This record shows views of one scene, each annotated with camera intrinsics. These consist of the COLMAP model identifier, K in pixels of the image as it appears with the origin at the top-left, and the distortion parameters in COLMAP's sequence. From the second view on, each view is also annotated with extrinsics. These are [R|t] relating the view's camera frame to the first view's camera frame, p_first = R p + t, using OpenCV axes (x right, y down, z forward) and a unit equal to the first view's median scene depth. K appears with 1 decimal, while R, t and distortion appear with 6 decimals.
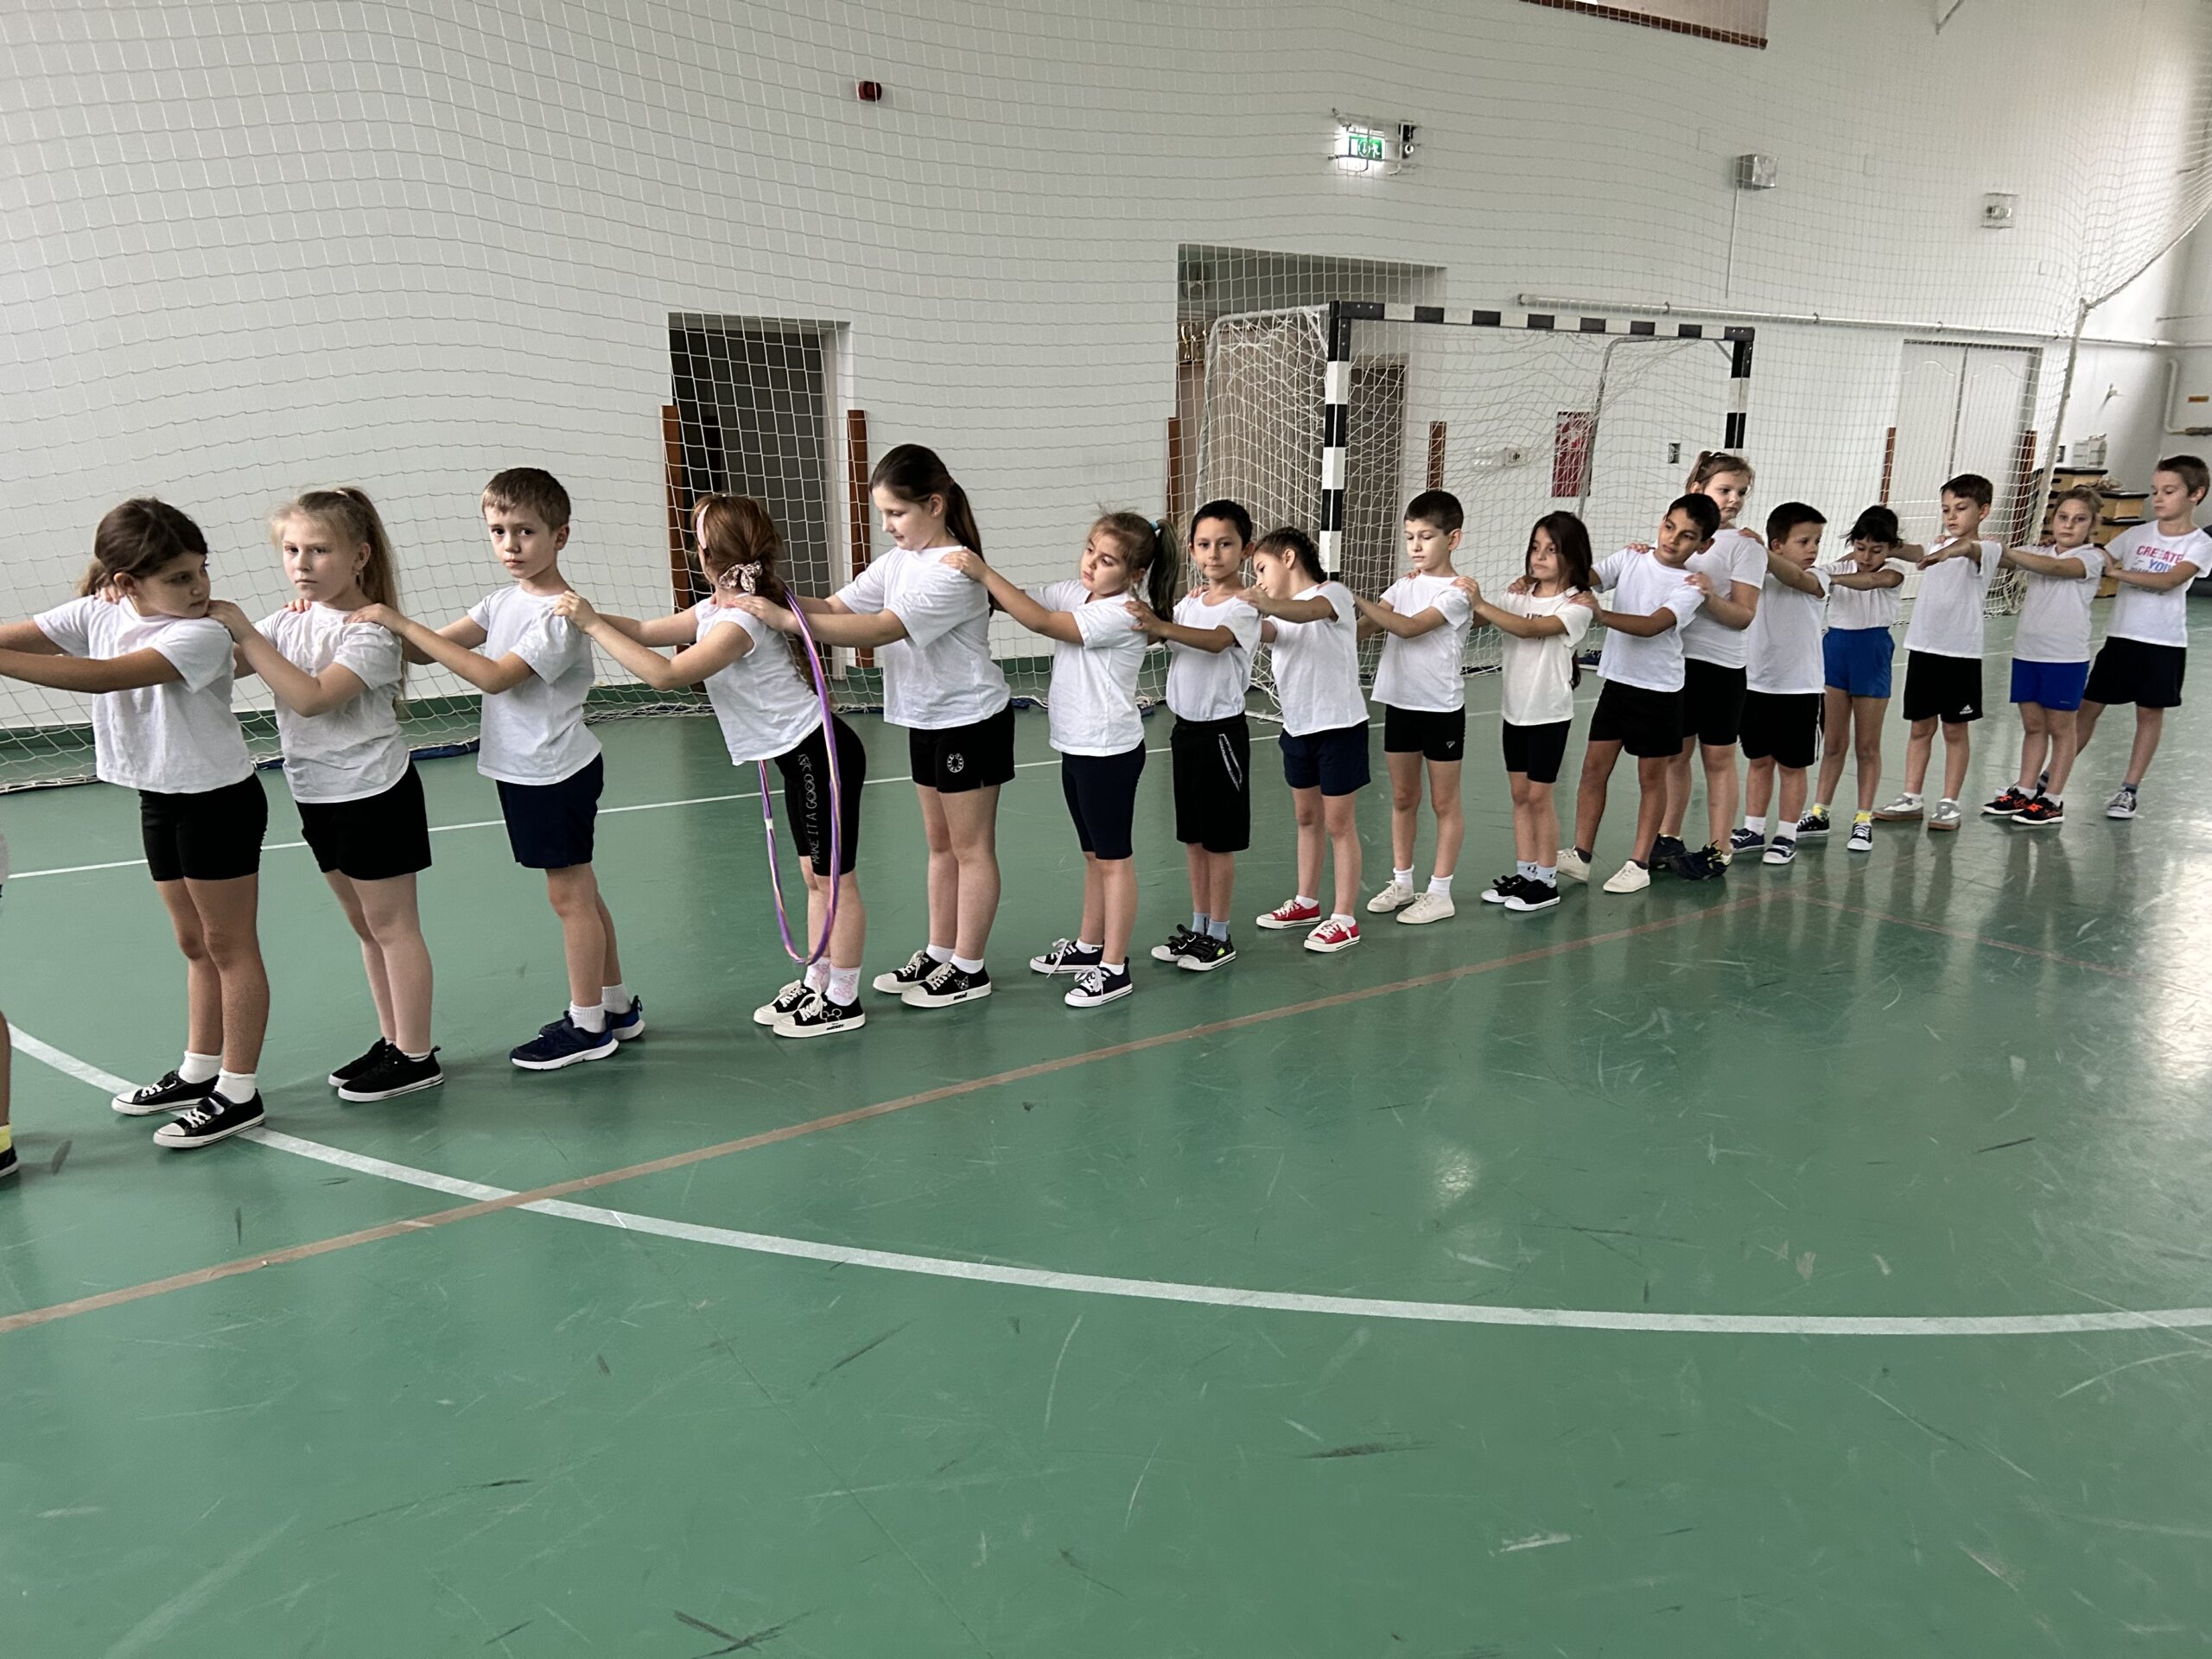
lens RADIAL K [[1695.0, 0, 1099.5], [0, 1695.0, 843.1], [0, 0, 1]] dist [0.037557, -0.055032]
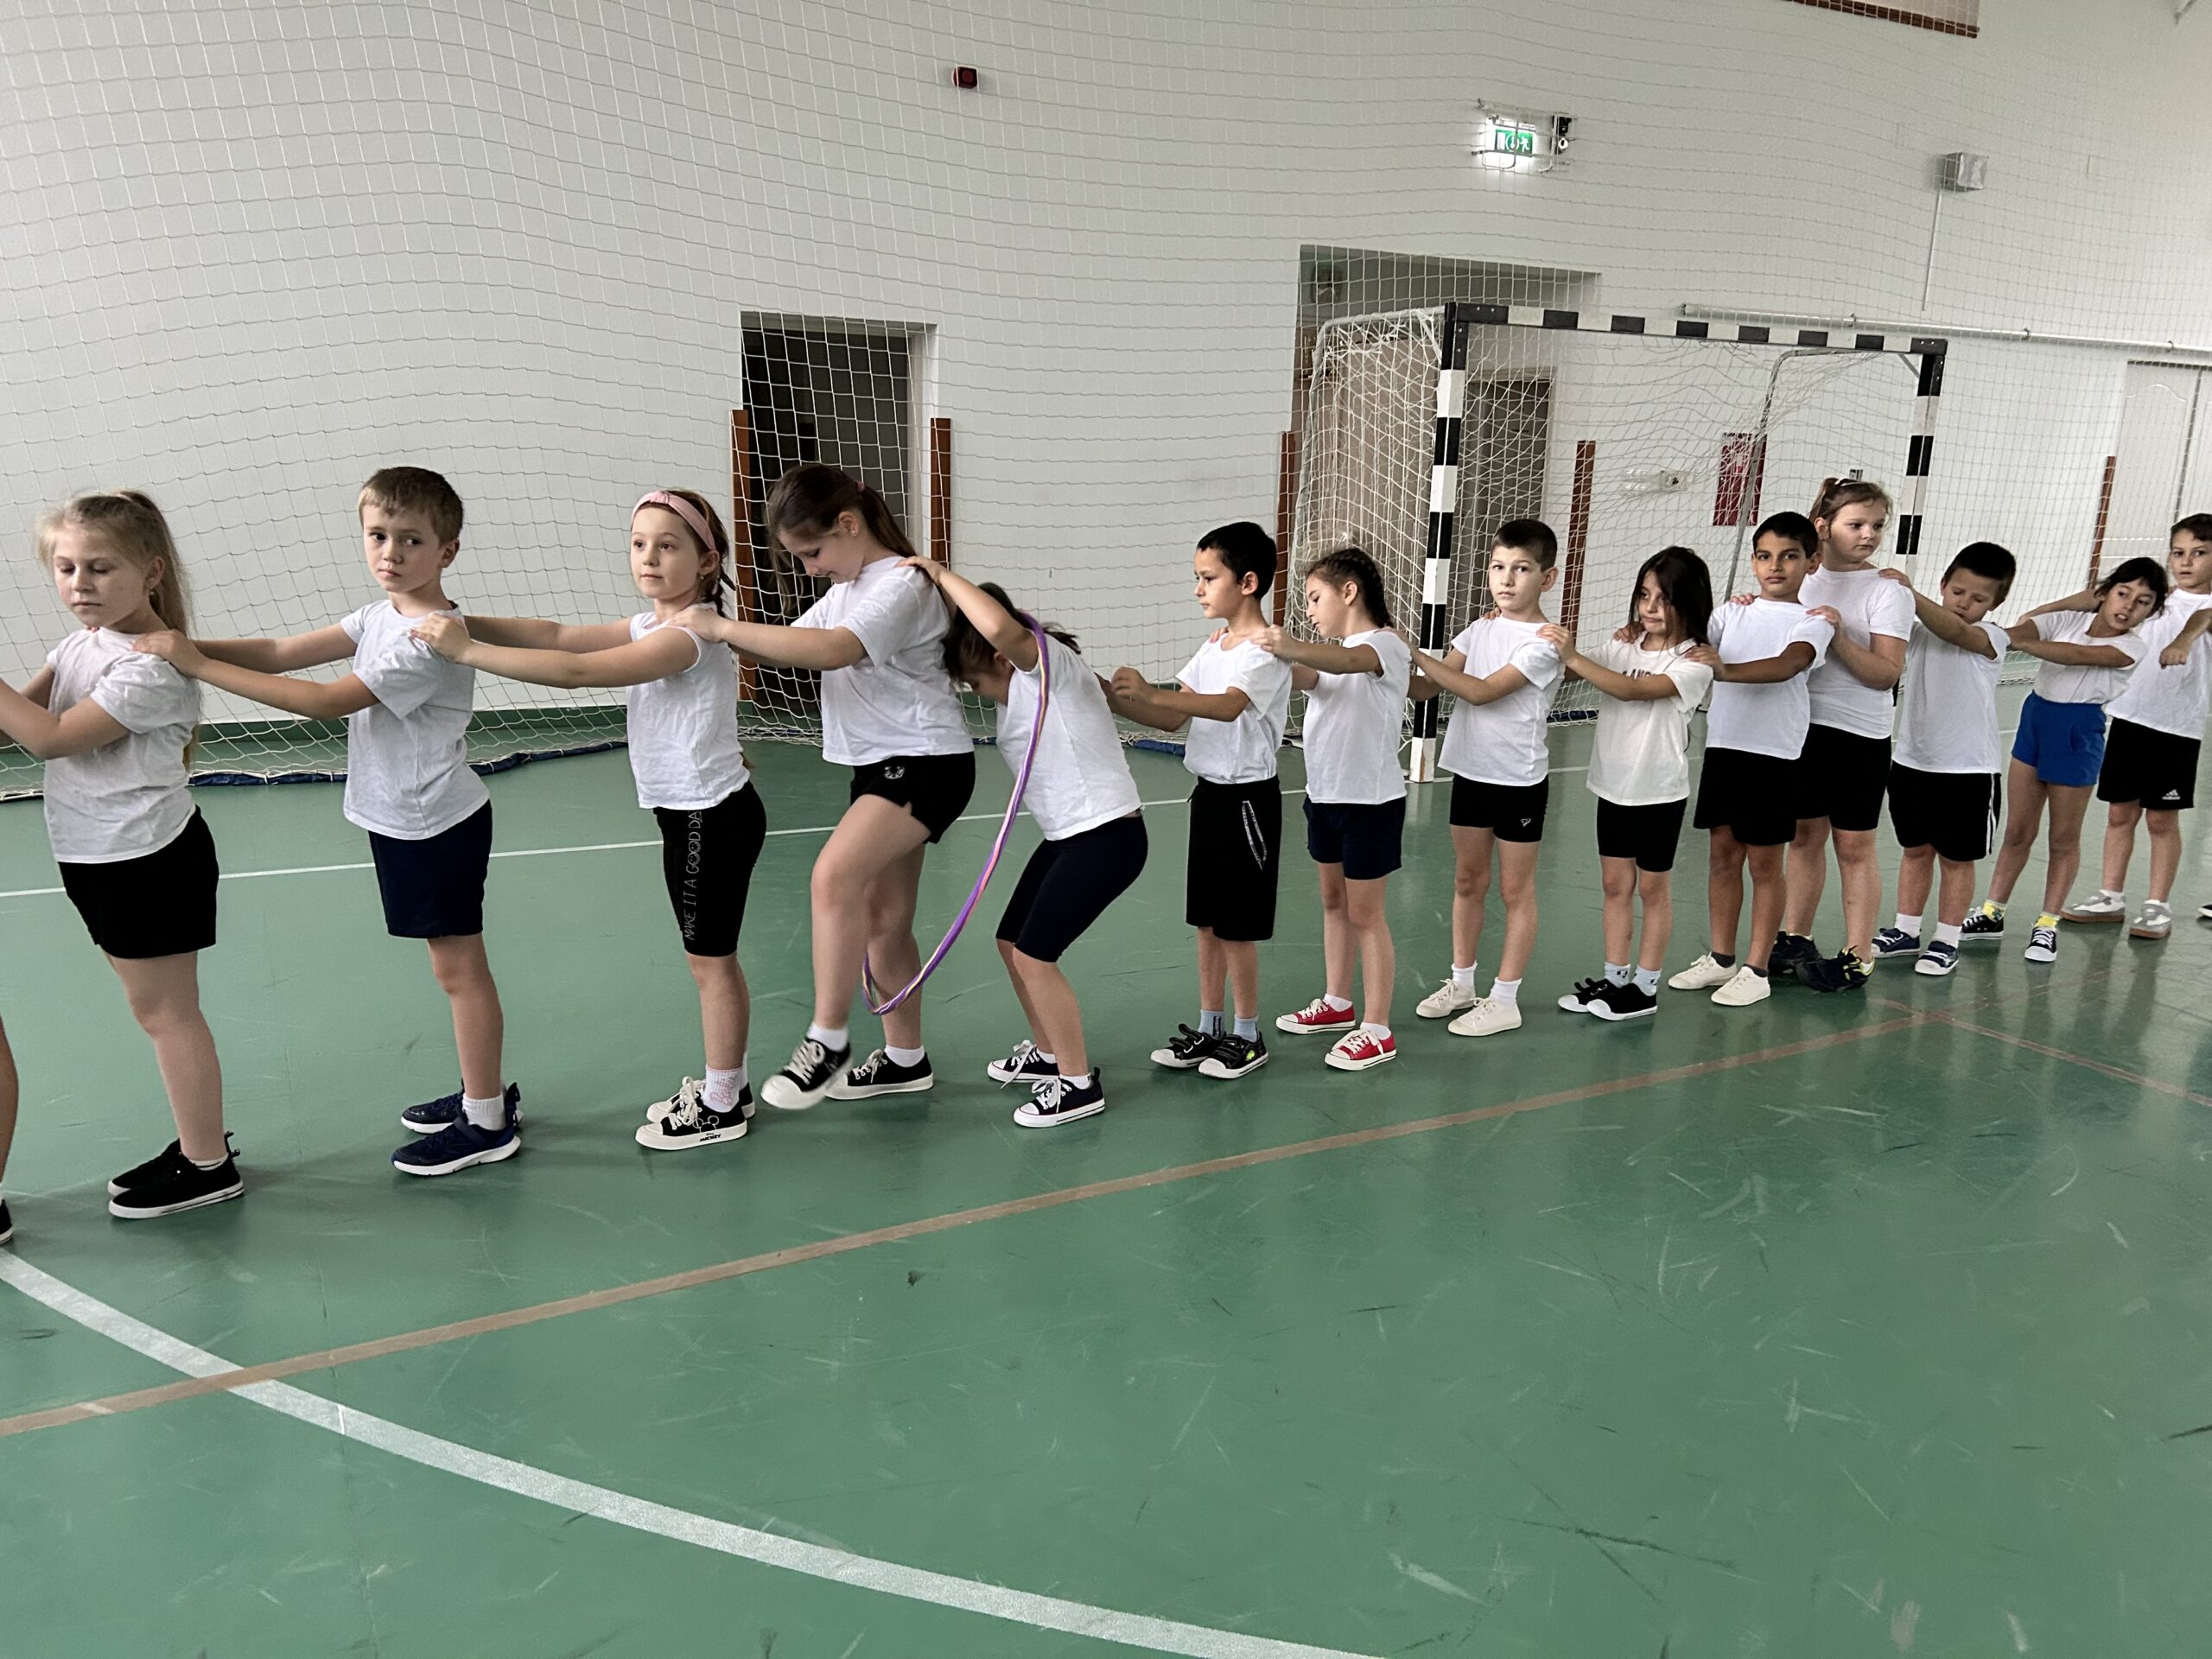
lens RADIAL K [[1688.4, 0, 1107.8], [0, 1688.4, 834.2], [0, 0, 1]] dist [0.049508, -0.055244]
pose [[0.994840, 0.038039, -0.094060, 0.070801], [-0.039420, 0.999140, -0.012868, -0.027853], [0.093490, 0.016509, 0.995483, 0.132129]]
